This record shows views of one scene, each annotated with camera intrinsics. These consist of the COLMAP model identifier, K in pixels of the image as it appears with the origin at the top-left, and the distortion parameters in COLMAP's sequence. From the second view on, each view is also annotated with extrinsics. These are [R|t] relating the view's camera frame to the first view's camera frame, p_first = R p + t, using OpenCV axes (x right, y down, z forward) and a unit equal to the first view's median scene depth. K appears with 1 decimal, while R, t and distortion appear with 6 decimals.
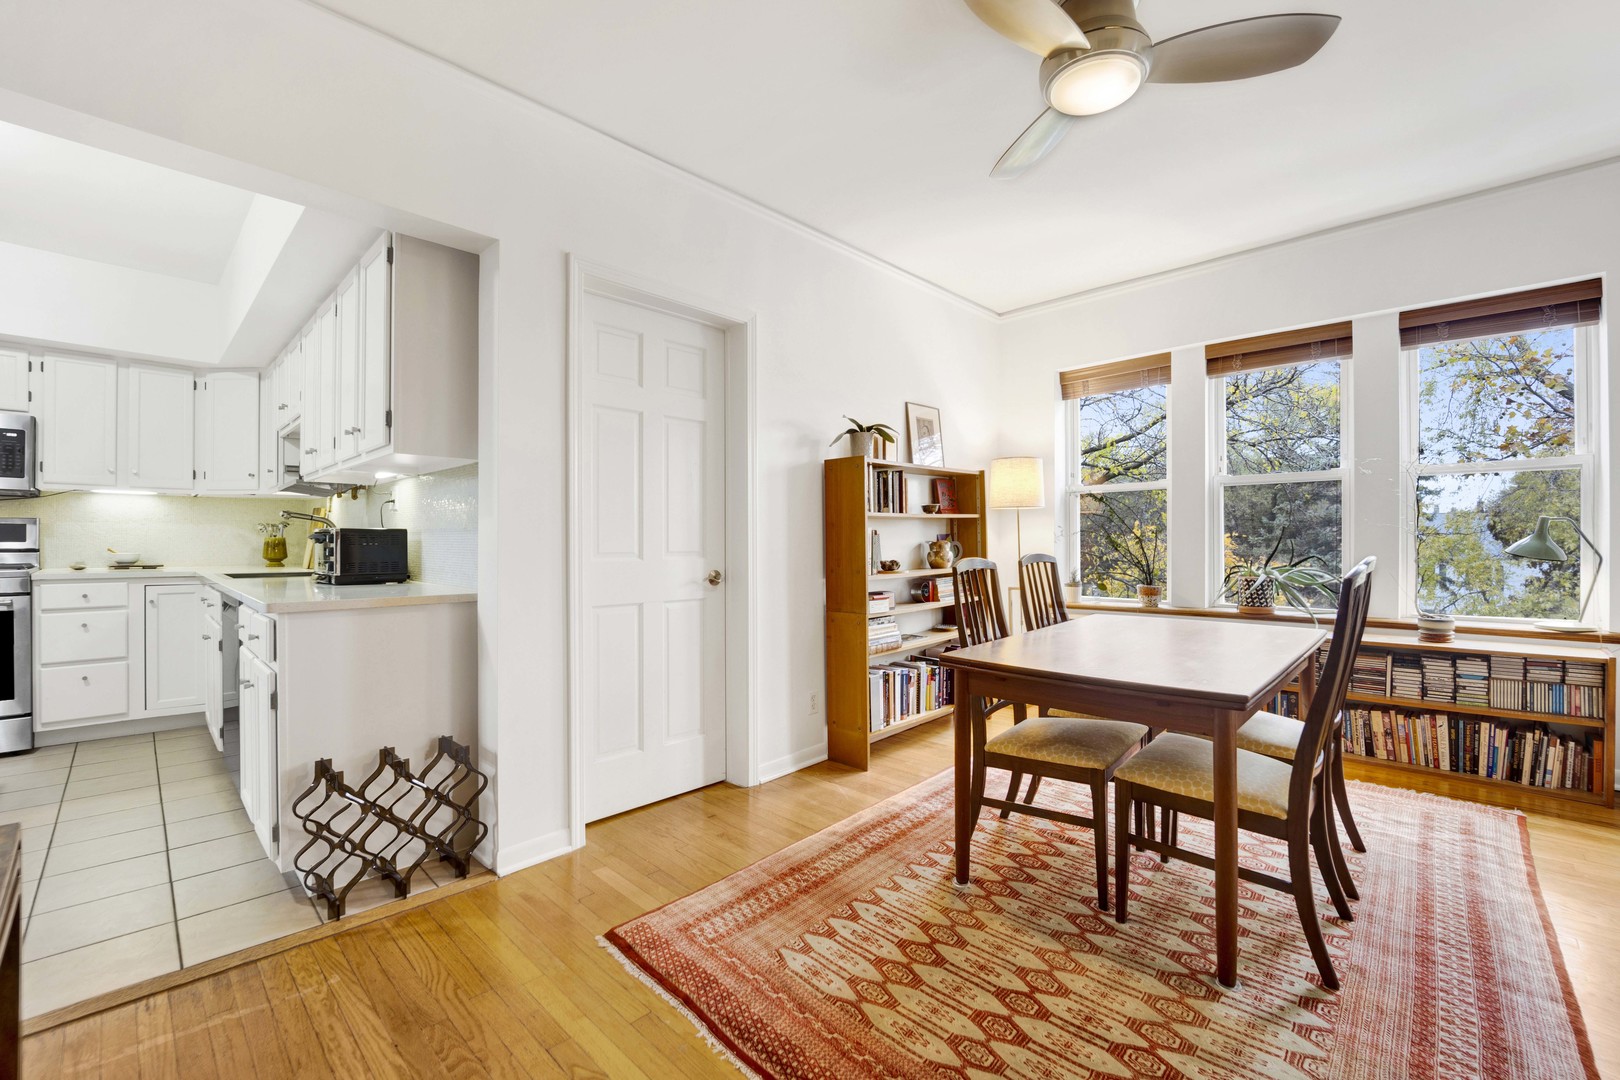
lens RADIAL K [[678.0, 0, 812.4], [0, 678.0, 543.5], [0, 0, 1]] dist [-0.023414, -0.000085]
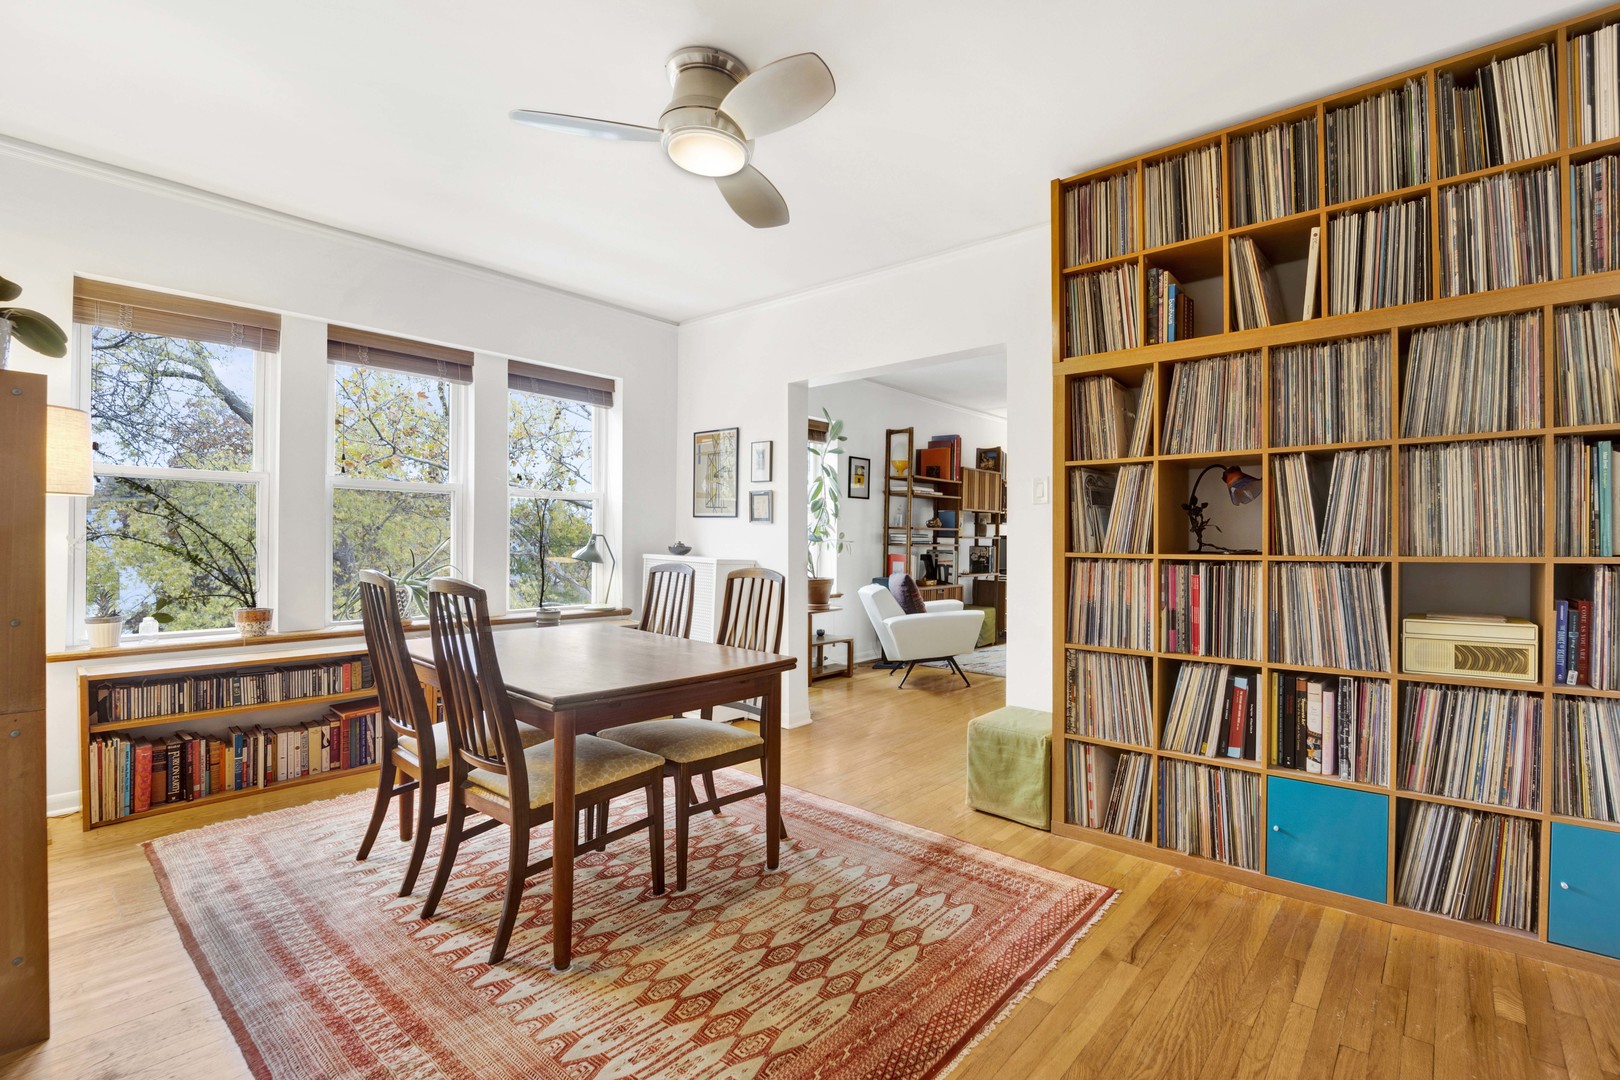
lens RADIAL K [[696.6, 0, 888.9], [0, 696.6, 539.6], [0, 0, 1]] dist [-0.023791, 0.000069]
pose [[-0.089128, 0.010703, 0.995963, -0.762058], [0.003136, 0.999940, -0.010465, -0.013277], [-0.996015, 0.002191, -0.089156, 0.780607]]
